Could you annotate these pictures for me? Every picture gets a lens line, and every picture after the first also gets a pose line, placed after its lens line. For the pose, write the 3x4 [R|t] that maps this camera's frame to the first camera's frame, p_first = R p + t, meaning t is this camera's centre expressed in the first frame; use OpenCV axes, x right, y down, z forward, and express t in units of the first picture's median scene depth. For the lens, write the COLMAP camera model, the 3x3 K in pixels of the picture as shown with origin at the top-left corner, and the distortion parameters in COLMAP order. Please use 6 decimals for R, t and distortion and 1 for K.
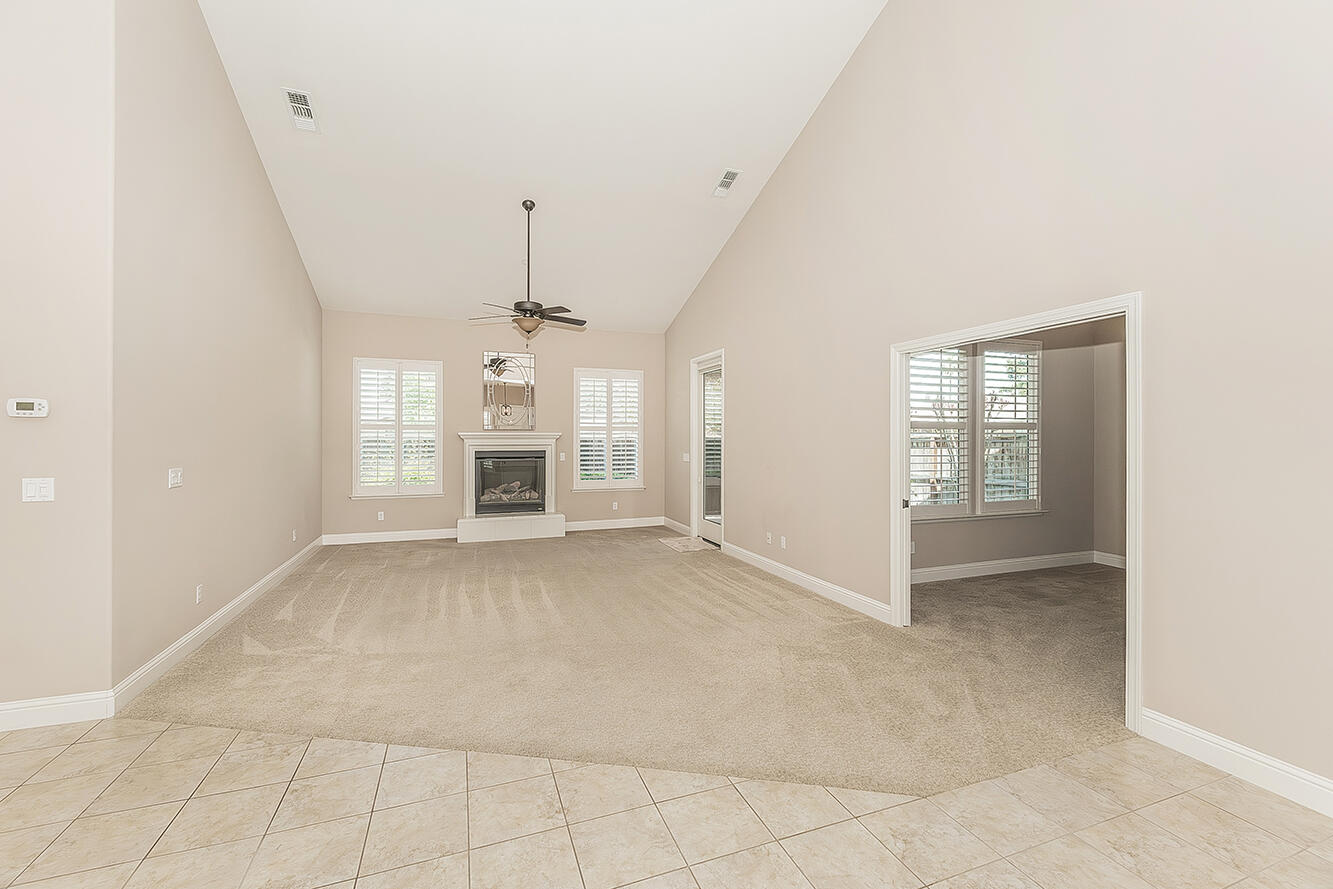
lens RADIAL K [[570.2, 0, 681.4], [0, 570.2, 438.3], [0, 0, 1]] dist [0.003936, -0.001000]
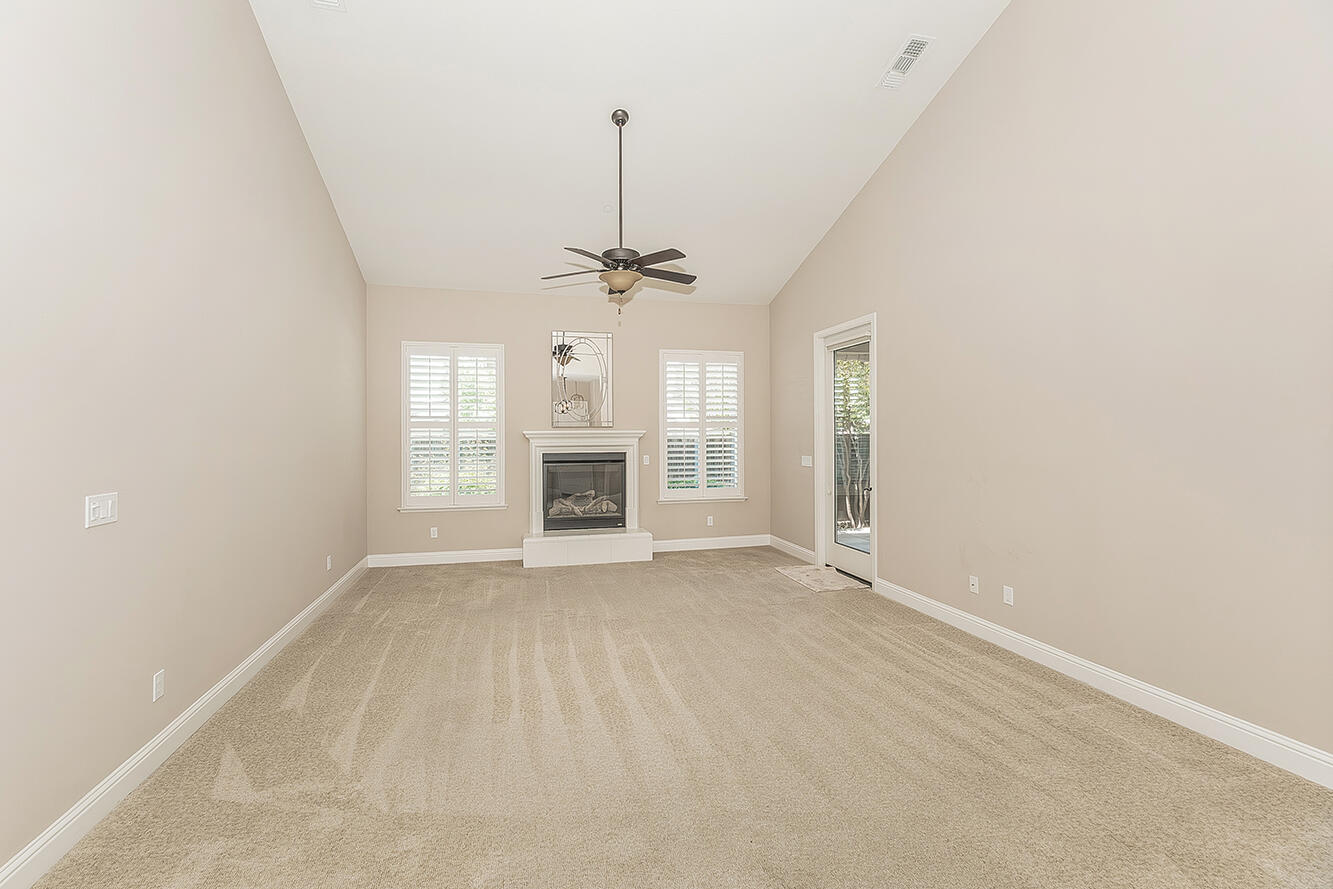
lens RADIAL K [[570.2, 0, 649.1], [0, 570.2, 434.9], [0, 0, 1]] dist [0.003936, -0.001000]
pose [[0.990999, -0.006105, -0.133730, -0.114799], [0.006063, 0.999981, -0.000721, -0.002979], [0.133732, -0.000096, 0.991018, 0.239818]]
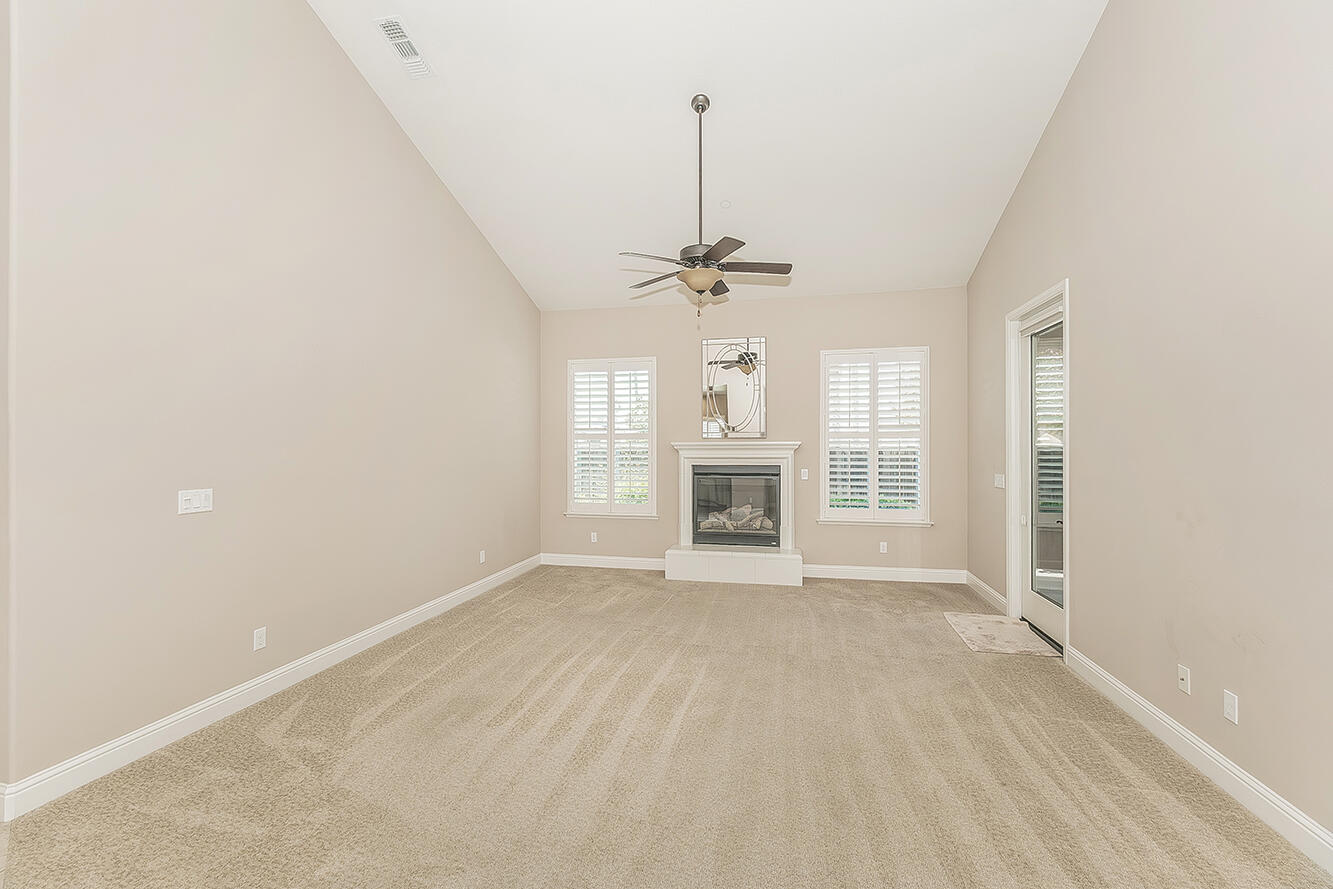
lens RADIAL K [[570.2, 0, 659.4], [0, 570.2, 445.5], [0, 0, 1]] dist [0.003936, -0.001000]
pose [[0.826830, -0.003736, -0.562439, 0.058448], [0.002046, 0.999991, -0.003634, -0.002486], [0.562448, 0.001854, 0.826831, 0.350640]]
